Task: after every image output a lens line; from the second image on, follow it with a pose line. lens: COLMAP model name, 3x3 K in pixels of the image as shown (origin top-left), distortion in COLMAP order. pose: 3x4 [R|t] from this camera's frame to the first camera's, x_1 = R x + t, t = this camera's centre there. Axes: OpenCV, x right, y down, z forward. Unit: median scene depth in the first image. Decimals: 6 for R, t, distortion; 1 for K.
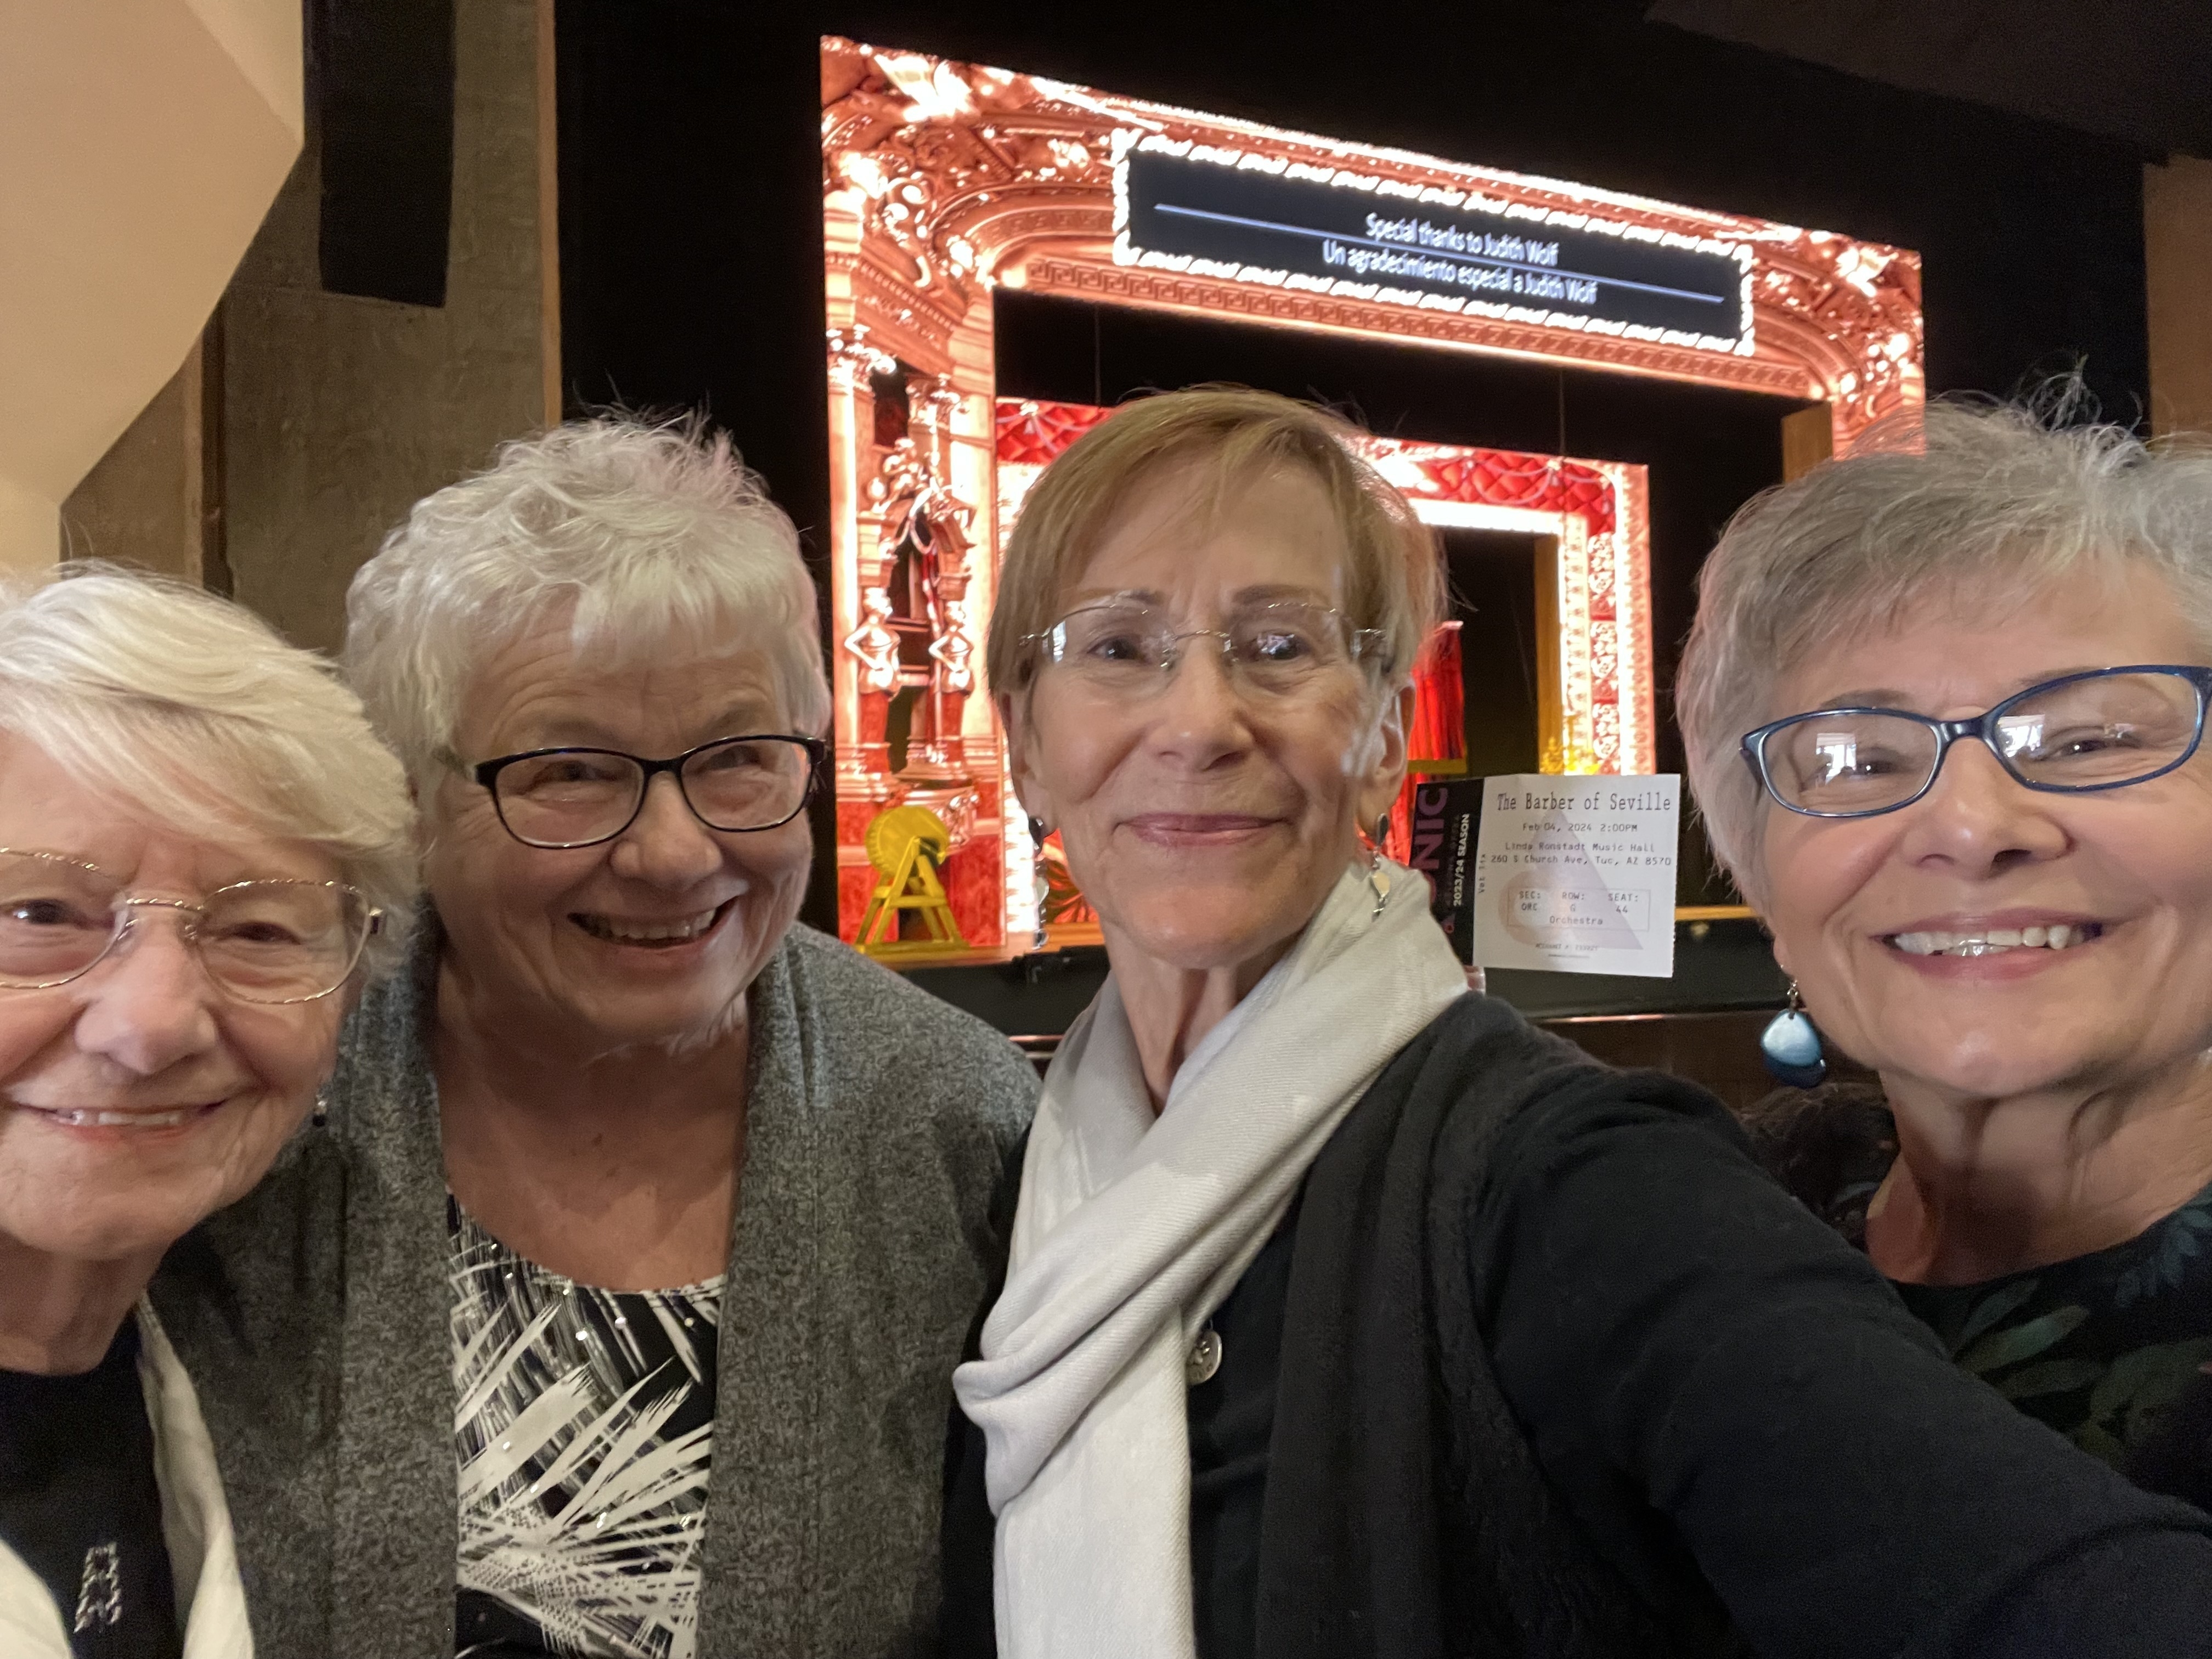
lens RADIAL K [[1519.1, 0, 1106.0], [0, 1519.1, 829.5], [0, 0, 1]] dist [0.057083, -0.076630]
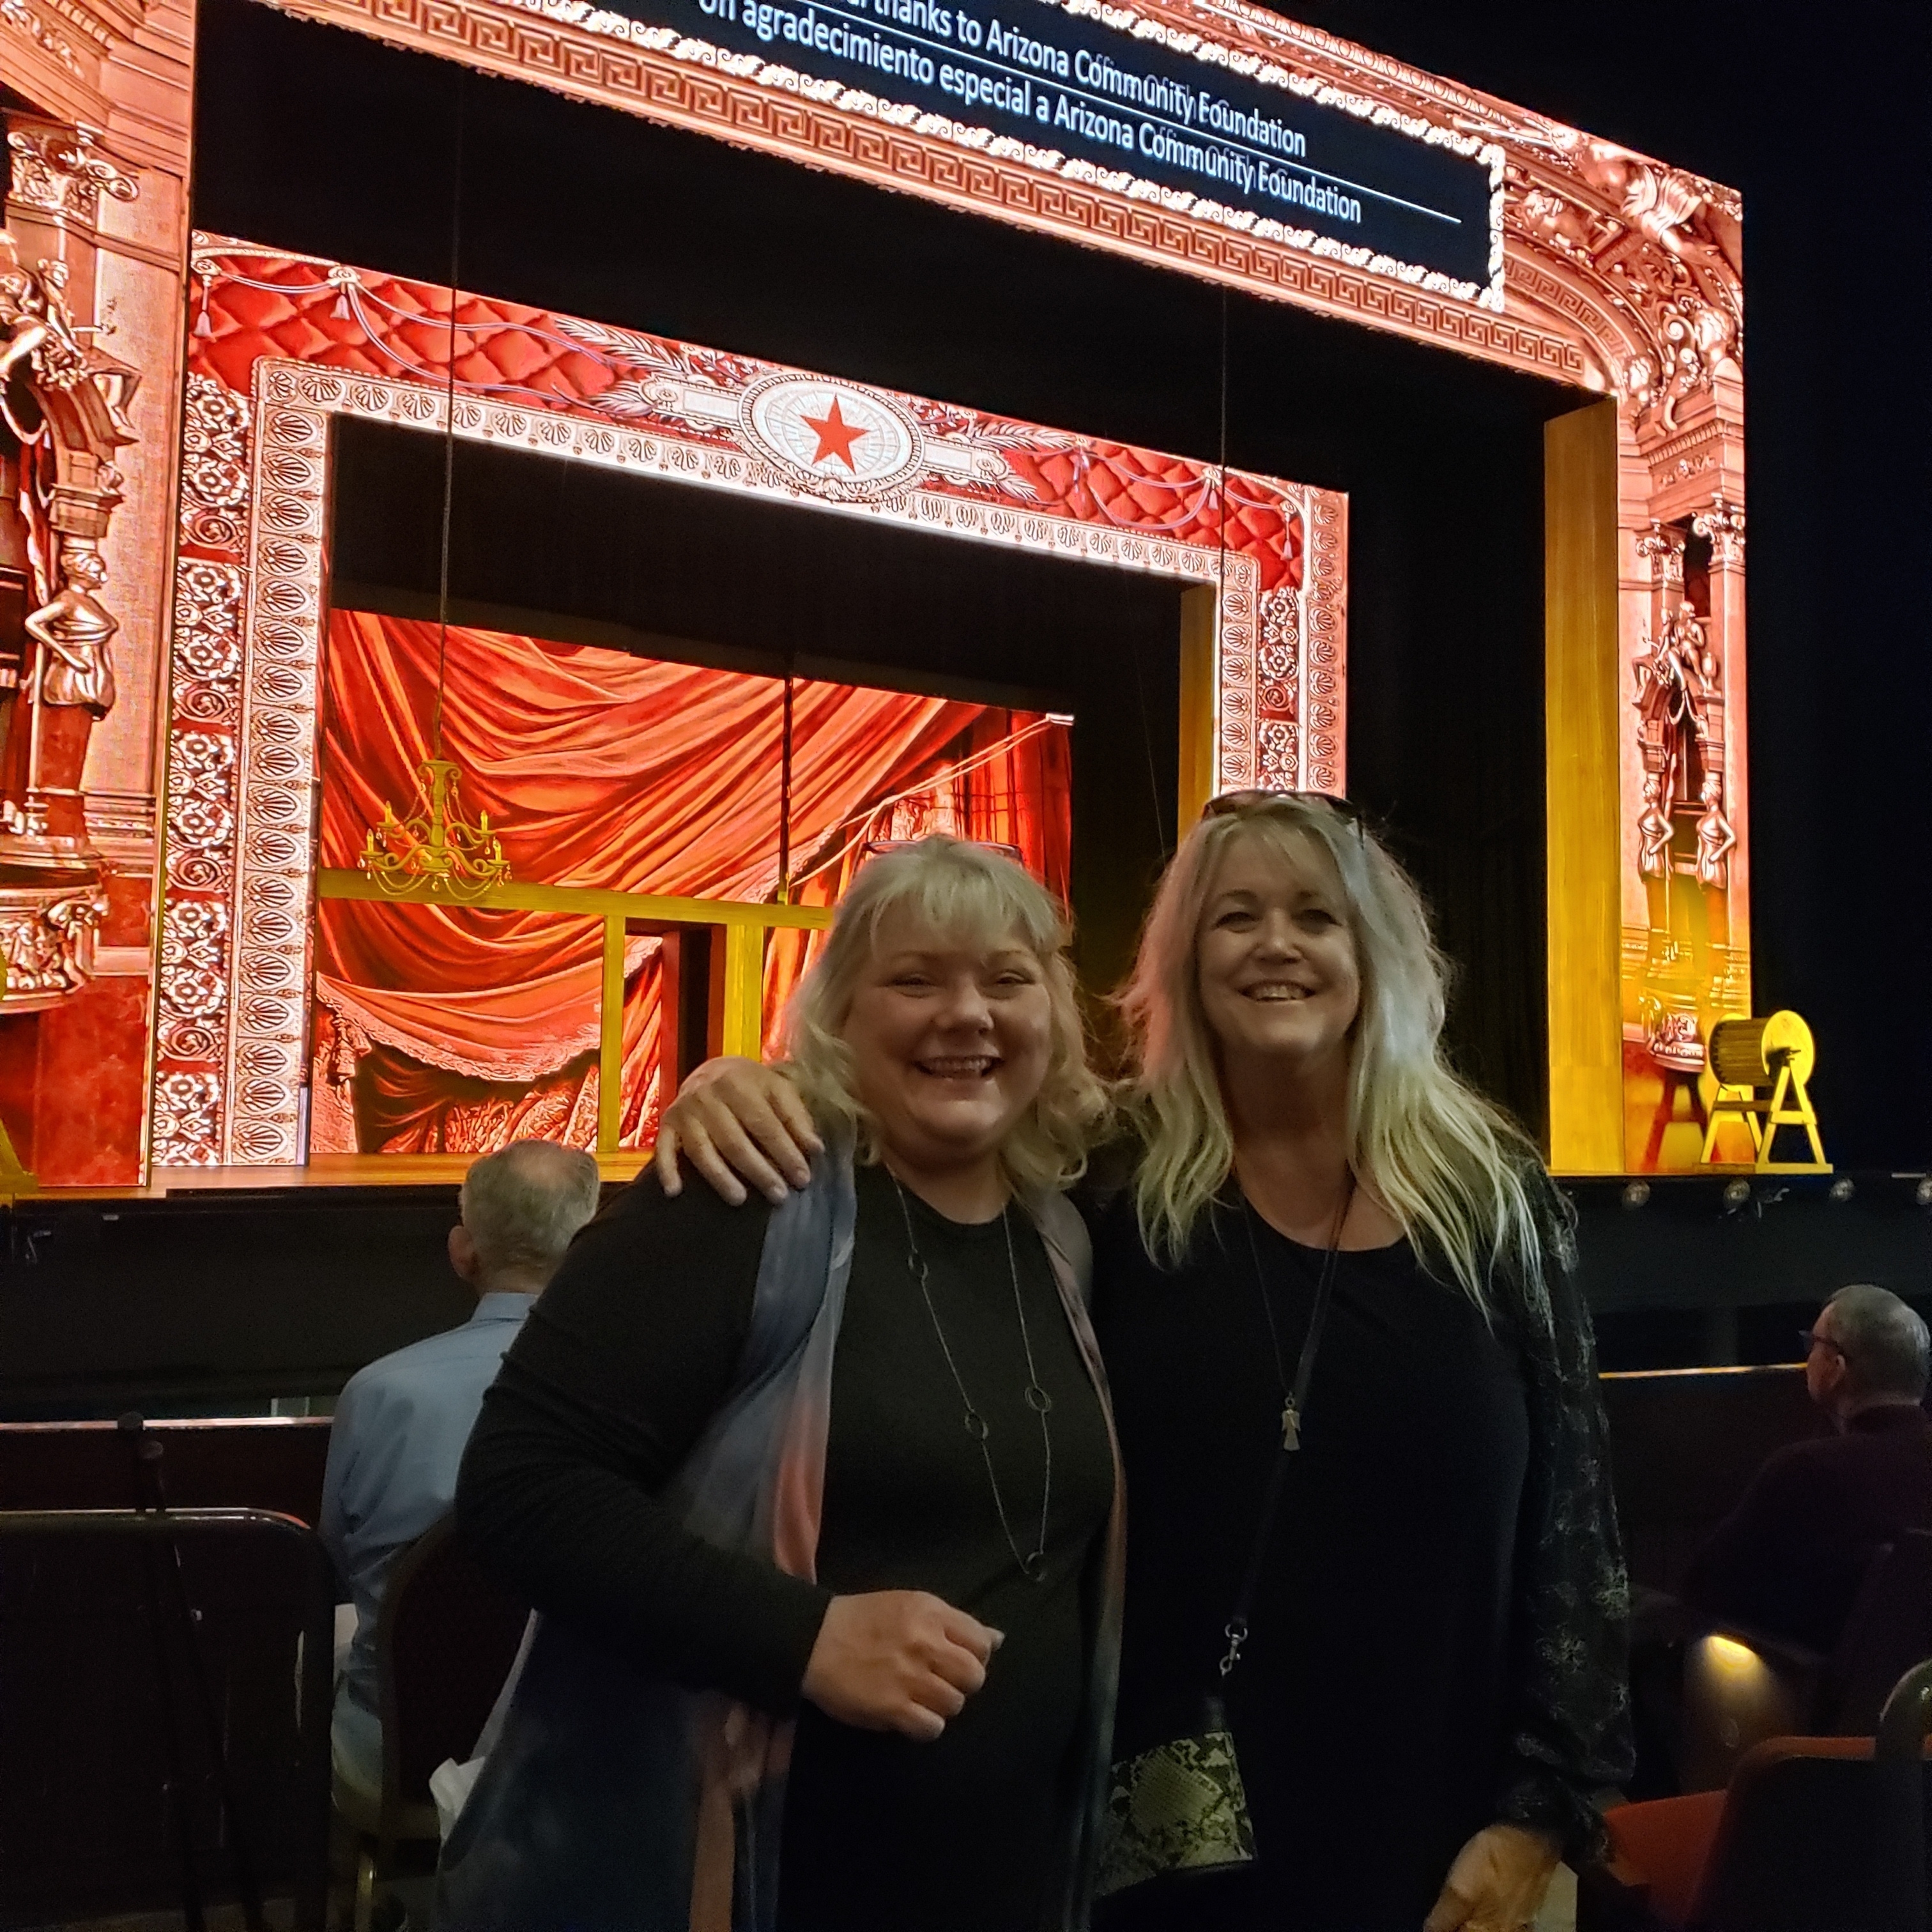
lens RADIAL K [[1982.1, 0, 966.0], [0, 1982.1, 966.0], [0, 0, 1]] dist [0.005014, 0.002803]
pose [[0.989035, 0.046393, 0.140203, 0.106495], [-0.040524, 0.998190, -0.044432, 0.017083], [-0.142010, 0.038264, 0.989125, 0.246663]]
